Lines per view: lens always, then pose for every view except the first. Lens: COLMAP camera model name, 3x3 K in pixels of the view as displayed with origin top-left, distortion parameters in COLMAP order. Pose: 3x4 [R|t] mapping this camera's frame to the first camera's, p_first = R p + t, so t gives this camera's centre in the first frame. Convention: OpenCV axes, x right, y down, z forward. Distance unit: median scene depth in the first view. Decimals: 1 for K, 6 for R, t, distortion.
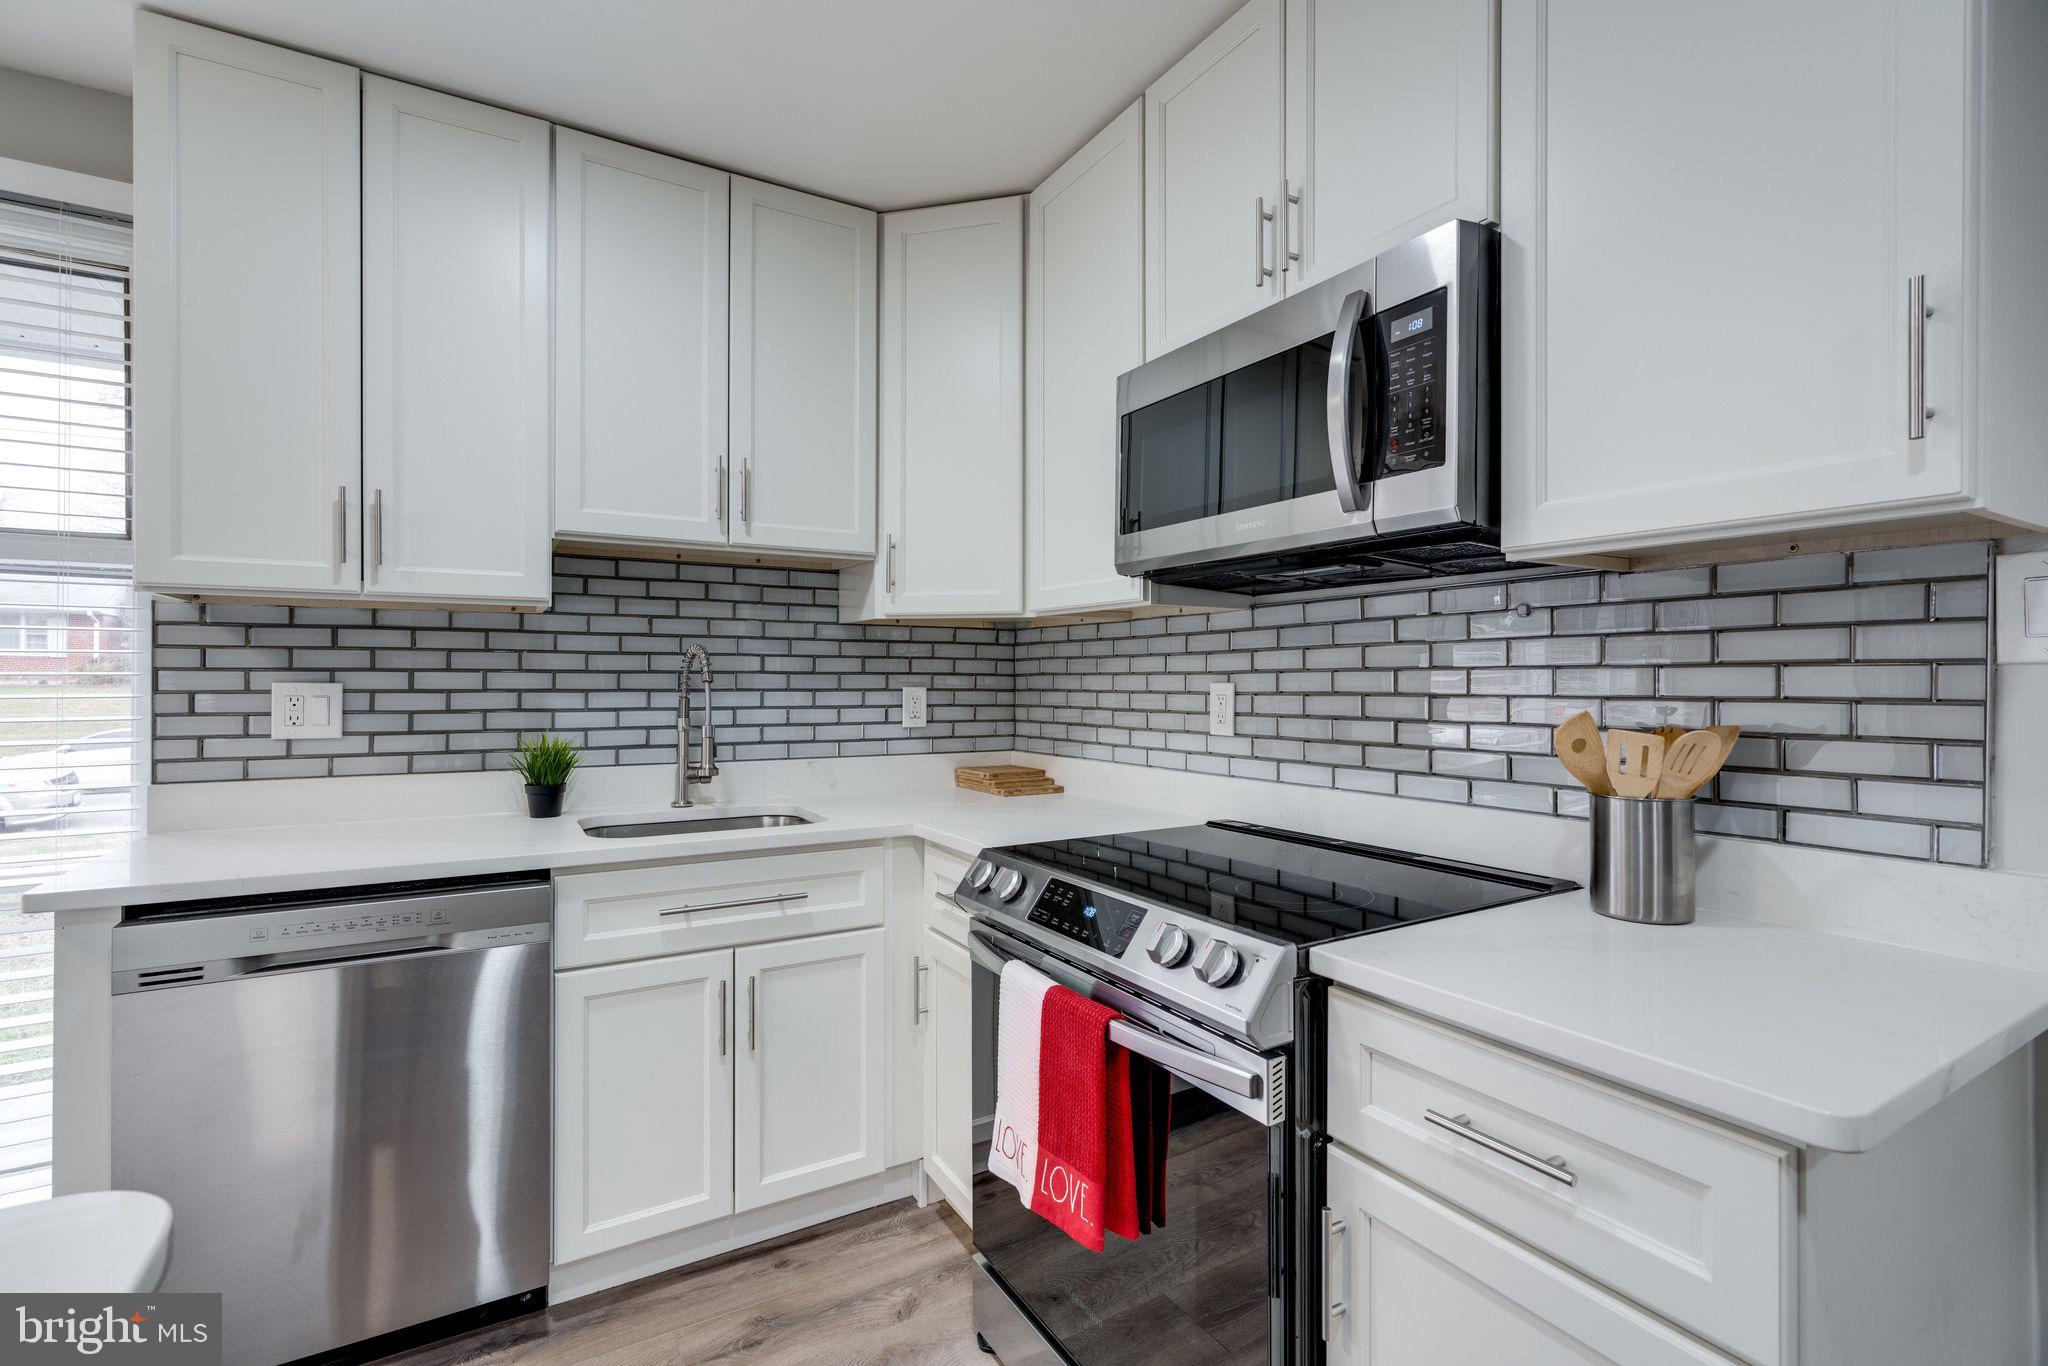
lens RADIAL K [[930.0, 0, 1020.4], [0, 930.0, 682.1], [0, 0, 1]] dist [0.000246, 0.000081]
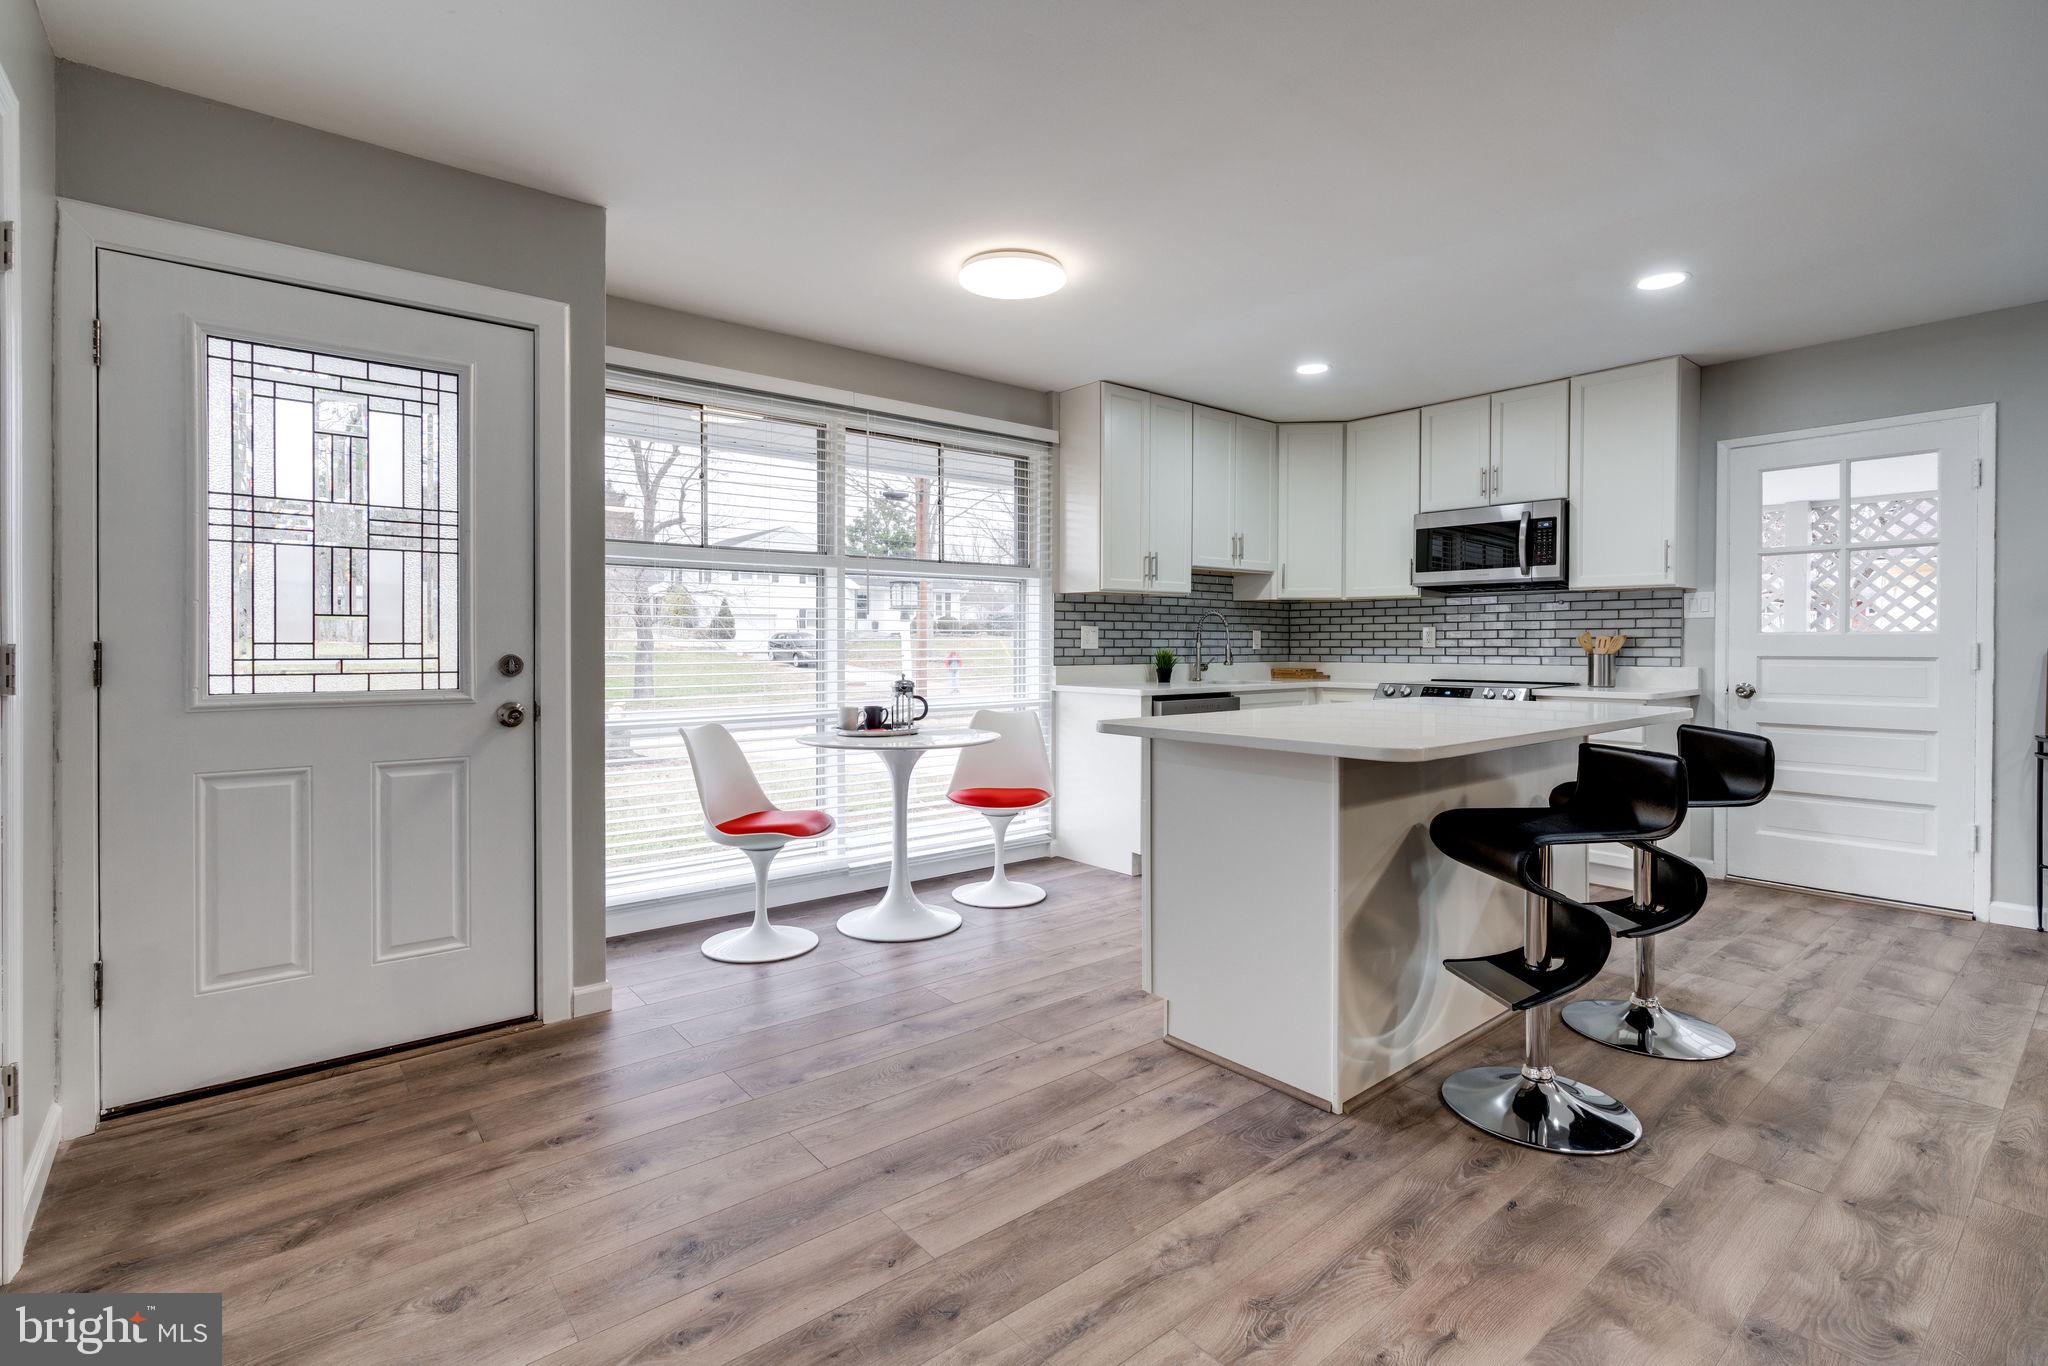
lens RADIAL K [[971.2, 0, 1007.2], [0, 971.2, 648.4], [0, 0, 1]] dist [-0.004962, 0.007197]
pose [[0.986346, -0.001266, 0.164682, -1.541641], [0.000522, 0.999989, 0.004563, 0.053437], [-0.164686, -0.004415, 0.986336, -1.618172]]
